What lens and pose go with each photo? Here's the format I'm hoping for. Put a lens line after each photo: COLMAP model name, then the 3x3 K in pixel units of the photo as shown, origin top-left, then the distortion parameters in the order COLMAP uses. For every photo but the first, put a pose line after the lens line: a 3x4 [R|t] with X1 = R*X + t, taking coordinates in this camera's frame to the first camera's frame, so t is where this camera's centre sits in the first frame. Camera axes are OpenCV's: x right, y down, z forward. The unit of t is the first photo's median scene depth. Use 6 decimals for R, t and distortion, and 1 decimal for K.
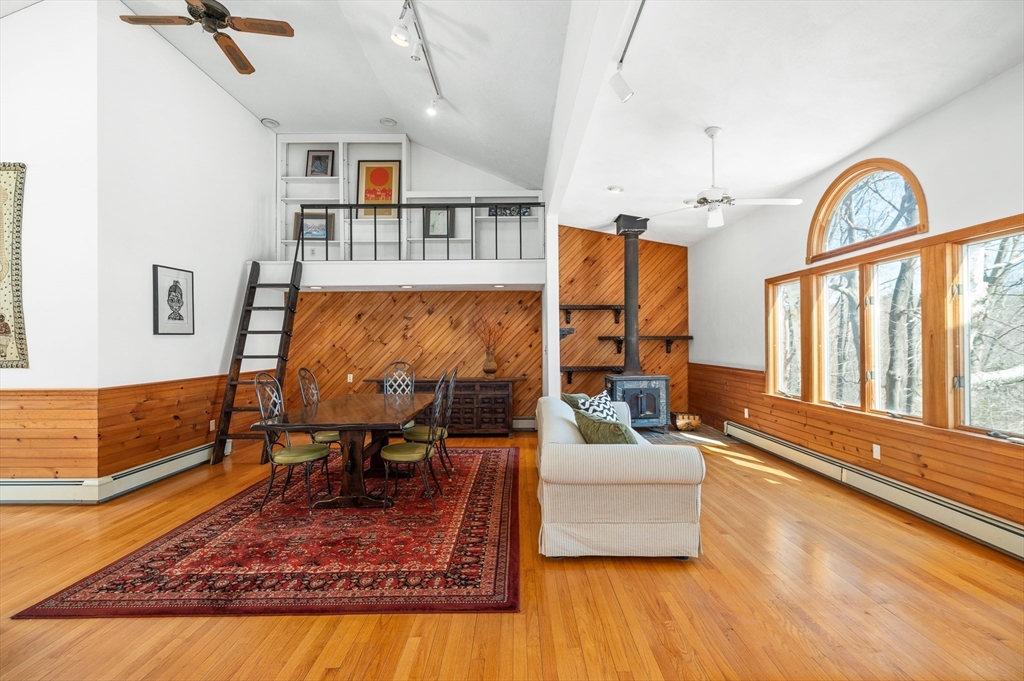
lens RADIAL K [[446.8, 0, 513.7], [0, 446.8, 339.3], [0, 0, 1]] dist [0.000924, -0.000064]
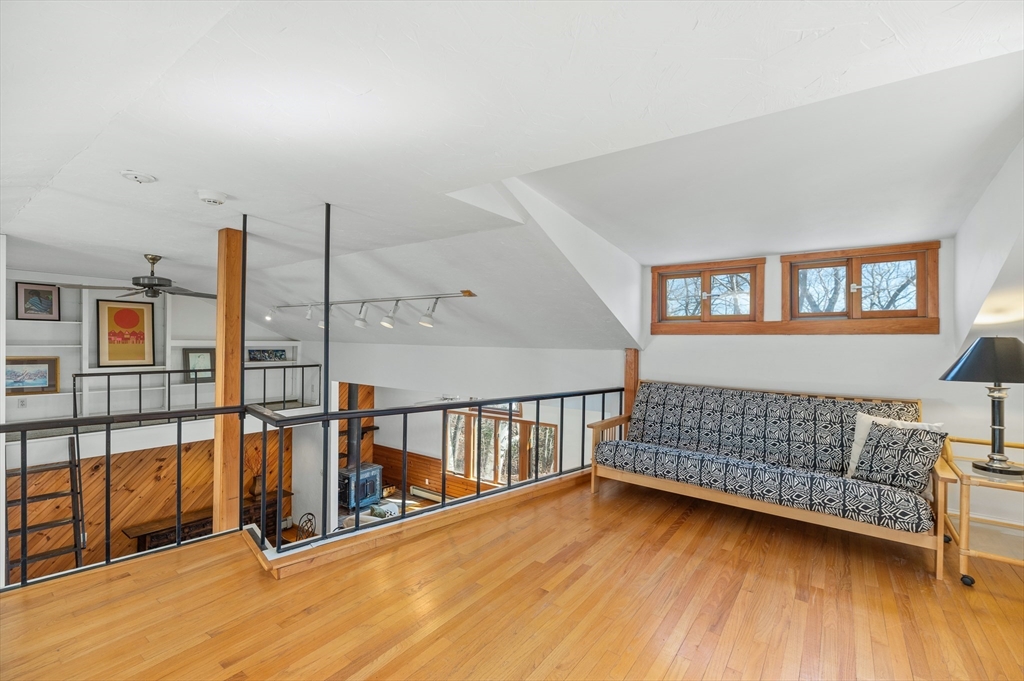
lens RADIAL K [[446.8, 0, 512.0], [0, 446.8, 343.6], [0, 0, 1]] dist [0.000924, -0.000064]
pose [[0.596107, 0.008025, 0.802865, -0.582026], [-0.008264, 0.999958, -0.003860, -0.314029], [-0.802862, -0.004334, 0.596149, -0.247948]]
